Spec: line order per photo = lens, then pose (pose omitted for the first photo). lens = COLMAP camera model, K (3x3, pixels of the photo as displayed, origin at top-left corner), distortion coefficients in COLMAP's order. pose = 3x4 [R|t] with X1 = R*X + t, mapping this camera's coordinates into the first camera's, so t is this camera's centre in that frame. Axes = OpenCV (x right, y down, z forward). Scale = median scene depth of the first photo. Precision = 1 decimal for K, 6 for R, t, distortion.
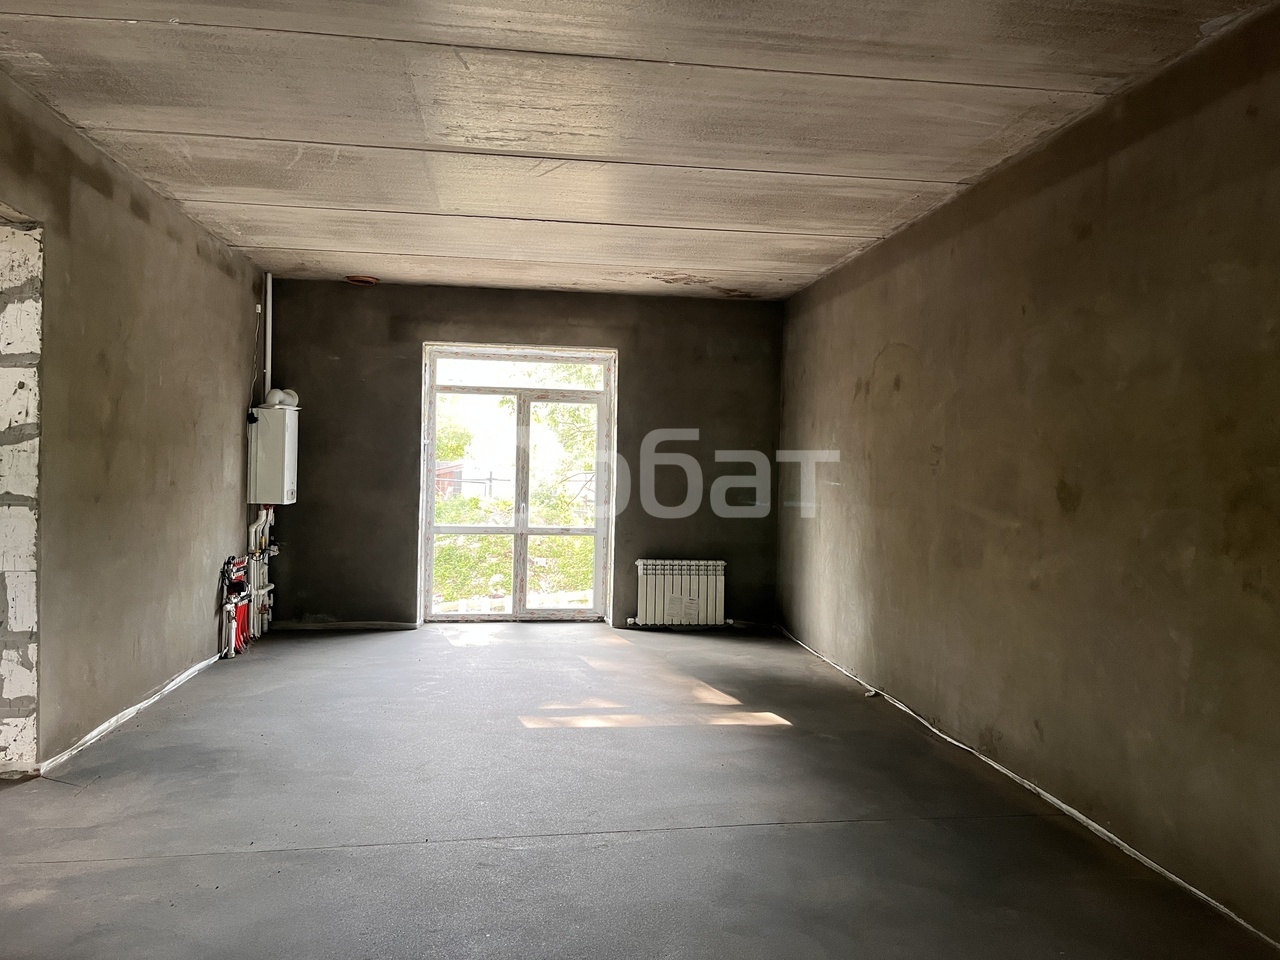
lens RADIAL K [[979.3, 0, 639.4], [0, 979.3, 478.6], [0, 0, 1]] dist [0.051671, -0.069650]
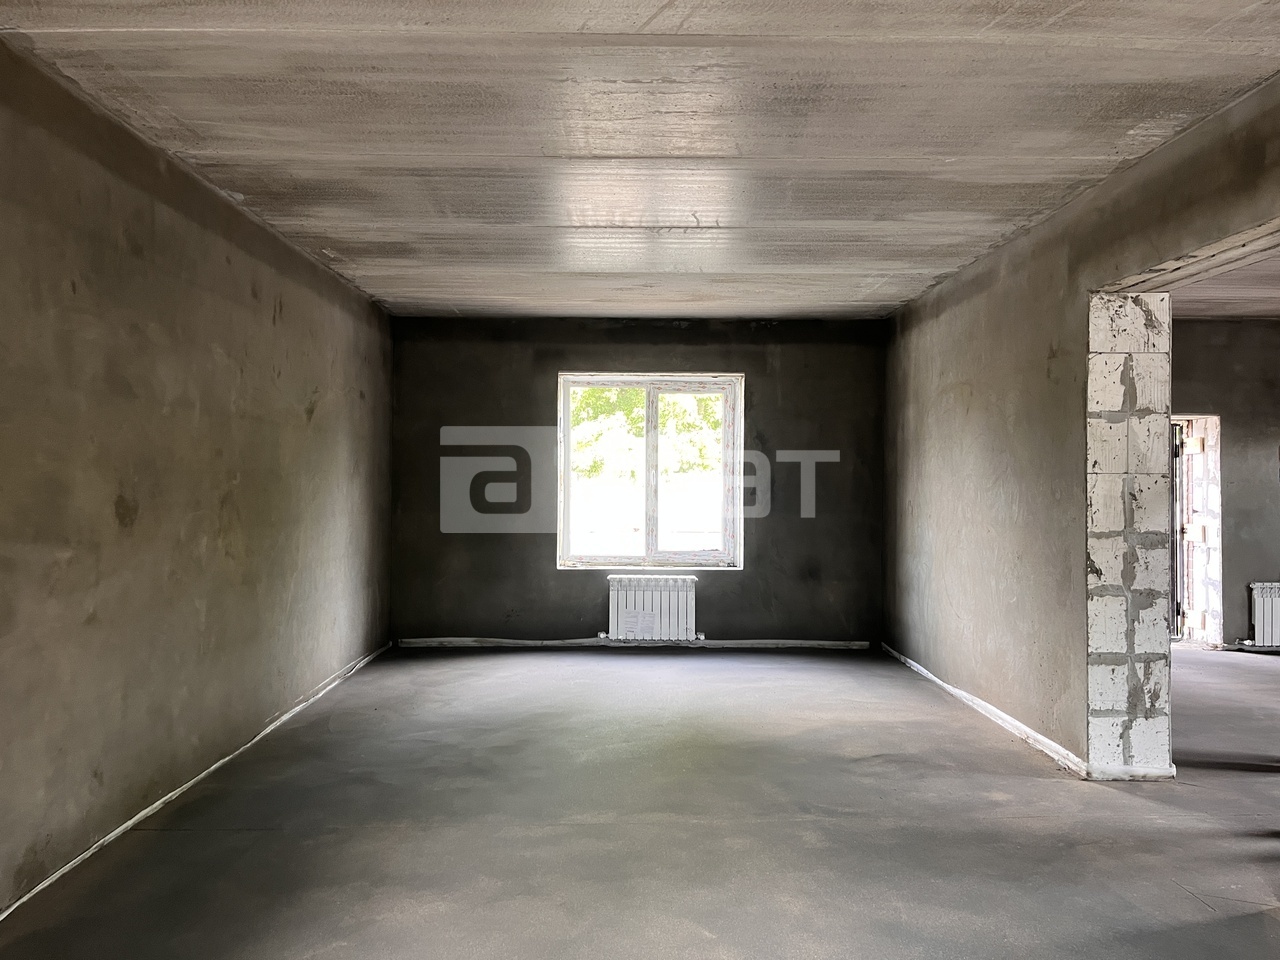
lens RADIAL K [[979.3, 0, 641.1], [0, 979.3, 481.7], [0, 0, 1]] dist [0.051671, -0.069650]
pose [[-0.993676, -0.027734, 0.108811, -0.180607], [-0.026217, 0.999539, 0.015341, -0.040034], [-0.109186, 0.012391, -0.993944, 1.941733]]
